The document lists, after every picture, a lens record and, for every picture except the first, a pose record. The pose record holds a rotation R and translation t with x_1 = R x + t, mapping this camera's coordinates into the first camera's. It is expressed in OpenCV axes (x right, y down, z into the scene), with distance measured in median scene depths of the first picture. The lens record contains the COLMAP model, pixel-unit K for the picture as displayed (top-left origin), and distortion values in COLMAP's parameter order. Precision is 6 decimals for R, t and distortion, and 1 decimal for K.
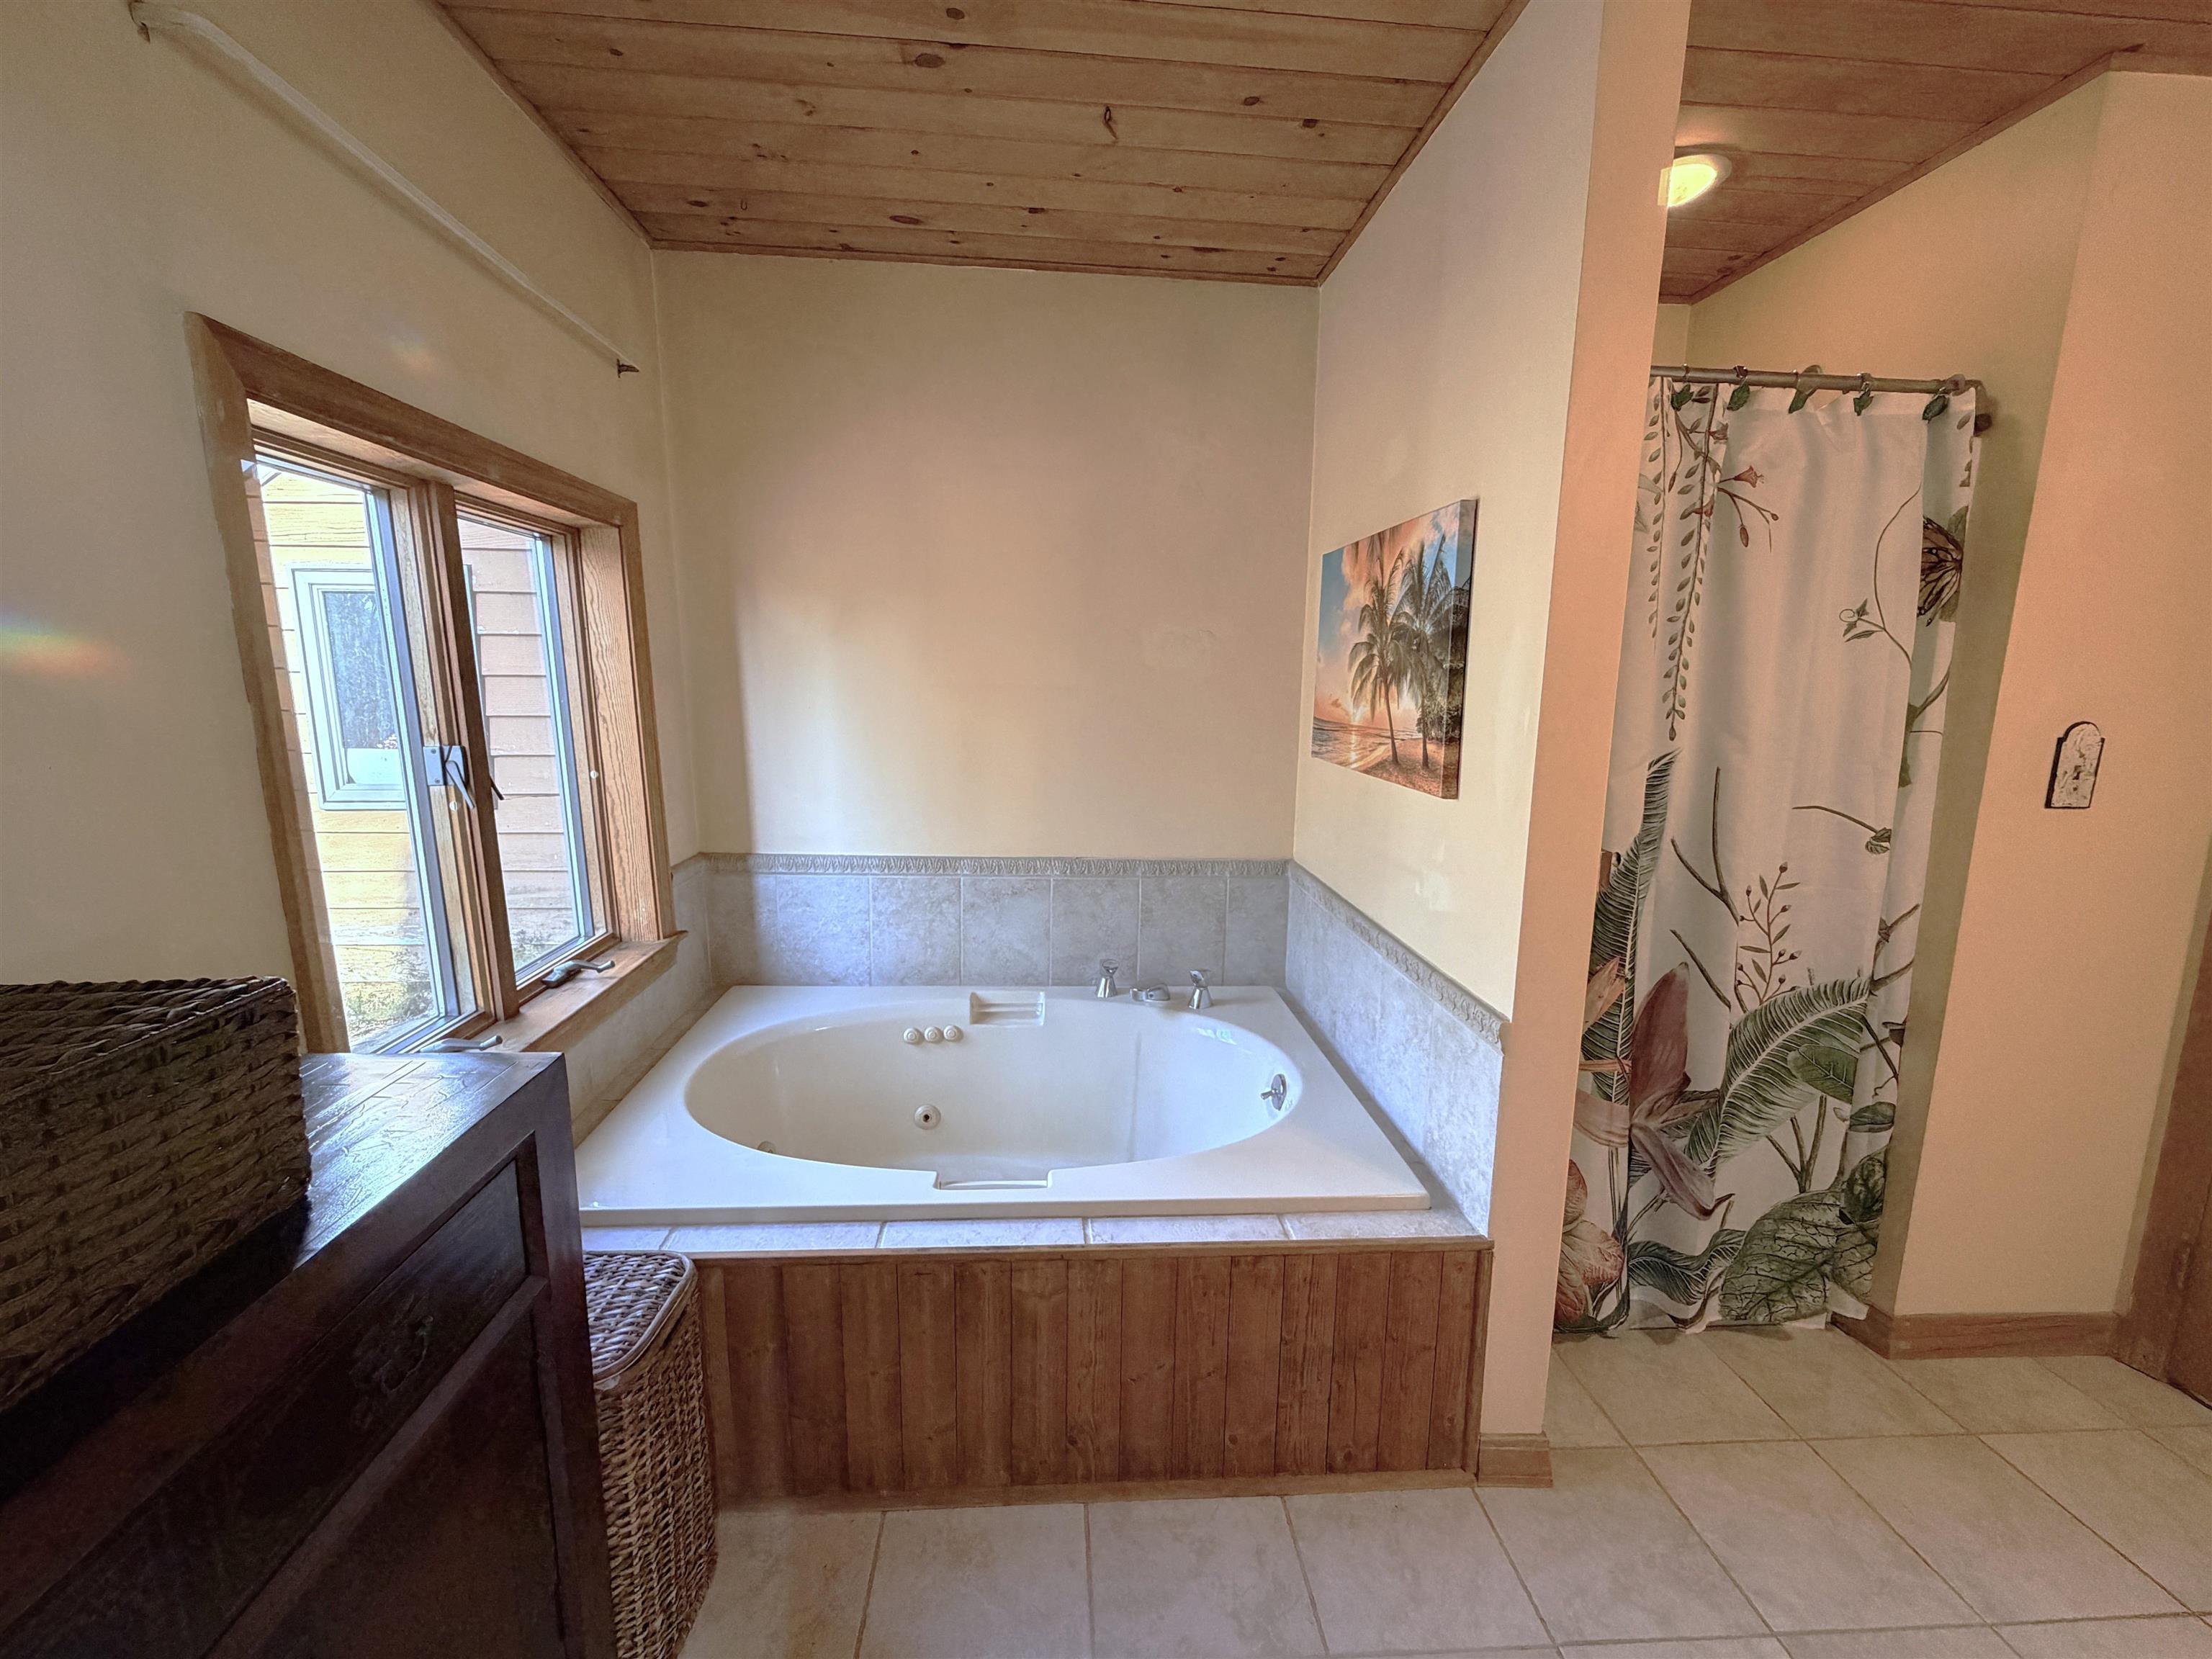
lens RADIAL K [[898.5, 0, 1104.9], [0, 898.5, 828.3], [0, 0, 1]] dist [0.002299, 0.000070]
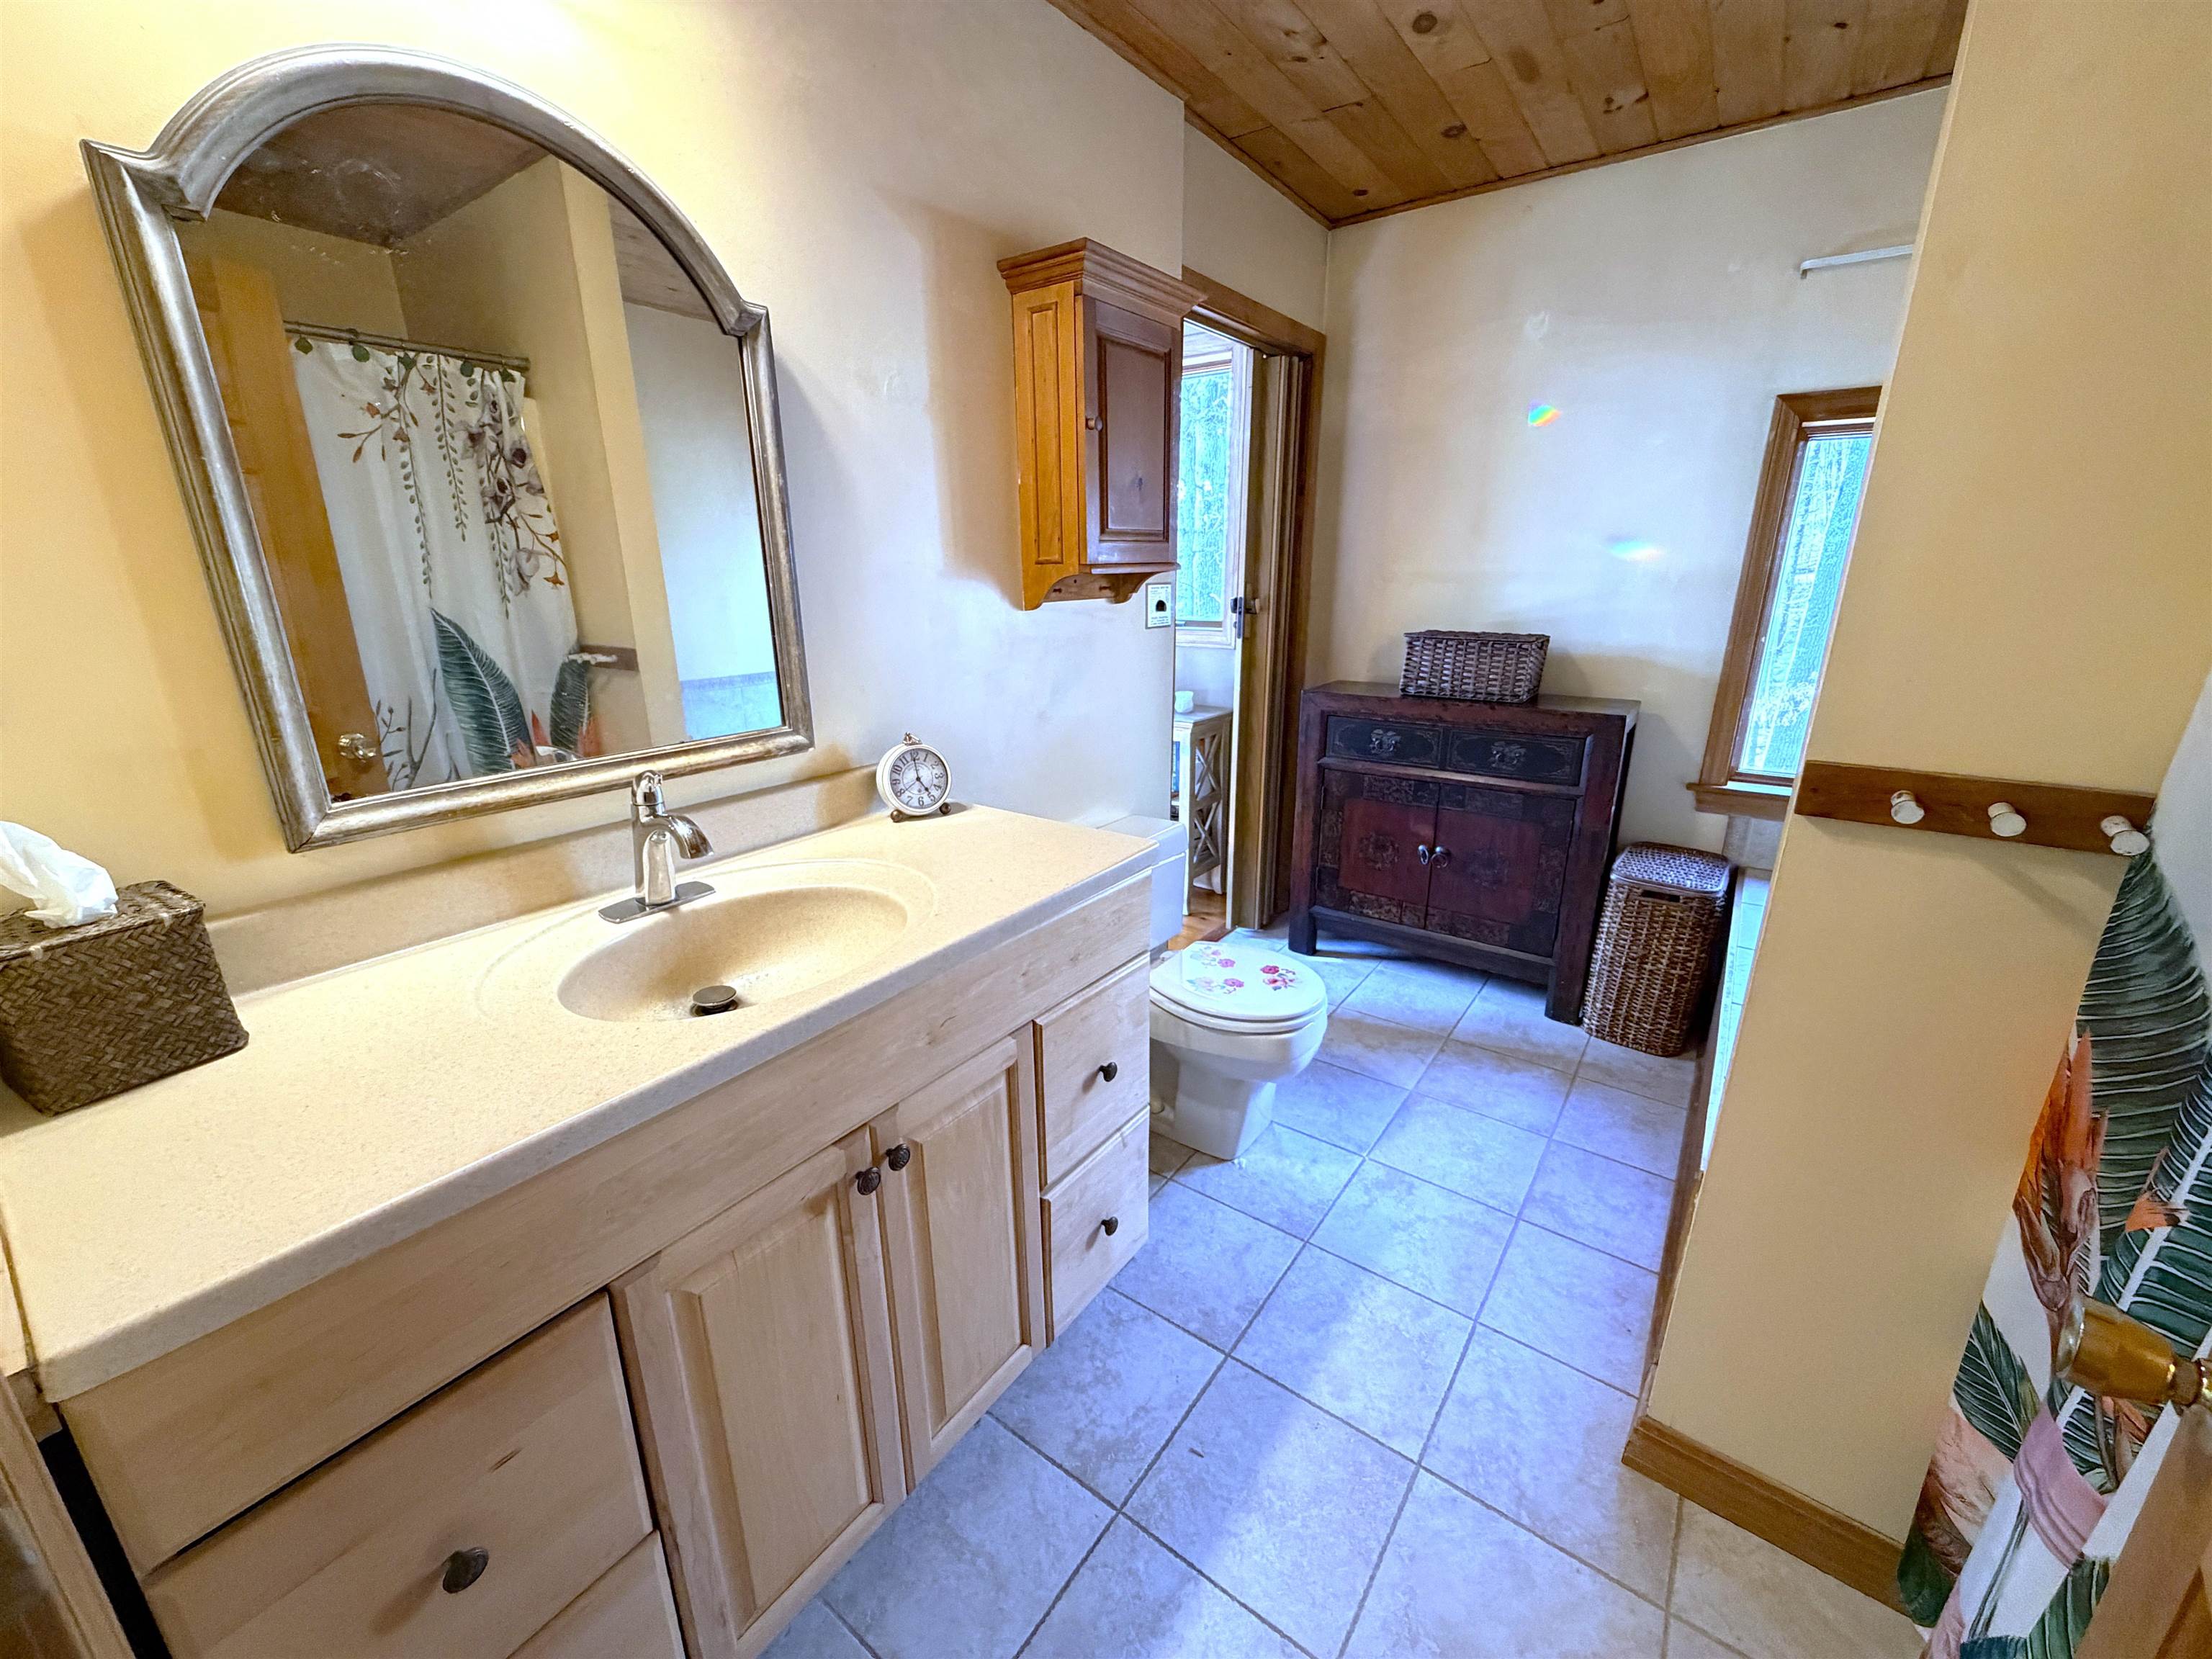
lens RADIAL K [[871.0, 0, 1092.5], [0, 871.0, 834.0], [0, 0, 1]] dist [-0.004603, -0.000325]
pose [[-0.655484, 0.208126, -0.725964, 0.843429], [-0.129181, 0.916209, 0.379306, -0.062133], [0.744078, 0.342410, -0.573675, 0.561764]]
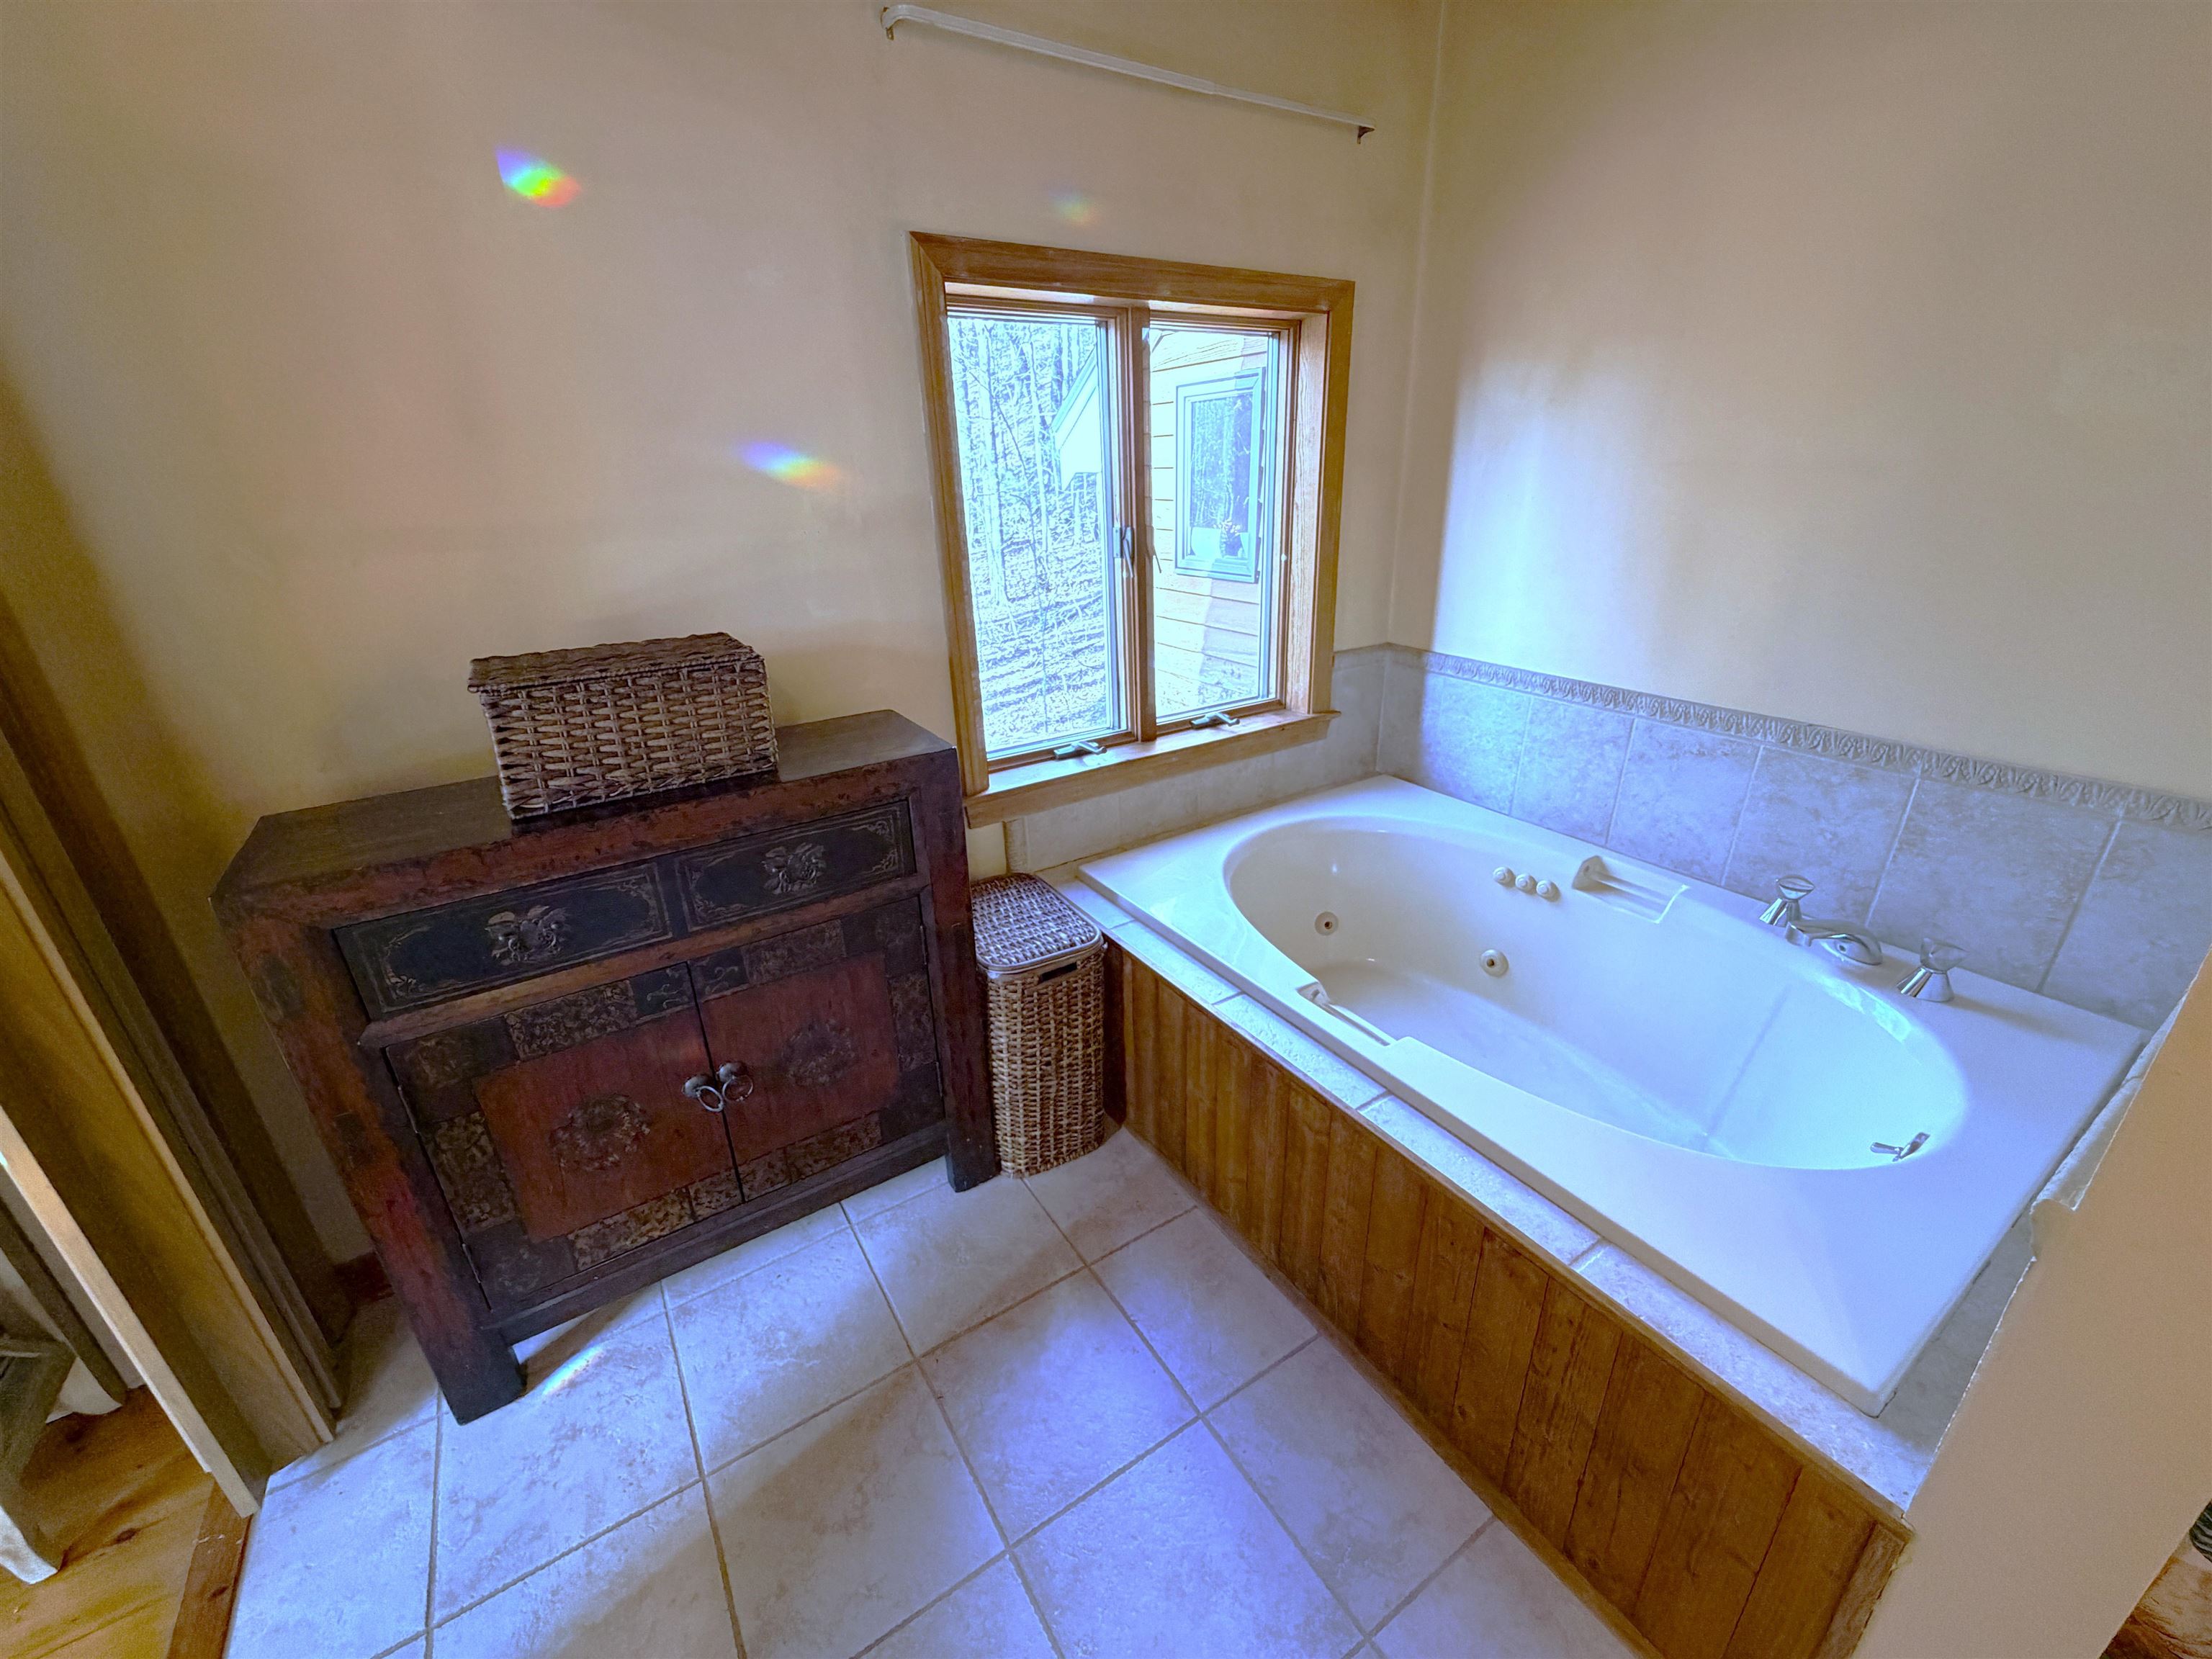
lens RADIAL K [[879.0, 0, 1099.5], [0, 879.0, 833.2], [0, 0, 1]] dist [-0.002440, 0.000097]
pose [[0.482873, 0.312410, -0.818067, 0.298997], [-0.112169, 0.948567, 0.296037, -0.028053], [0.868477, -0.051187, 0.493080, 0.198514]]
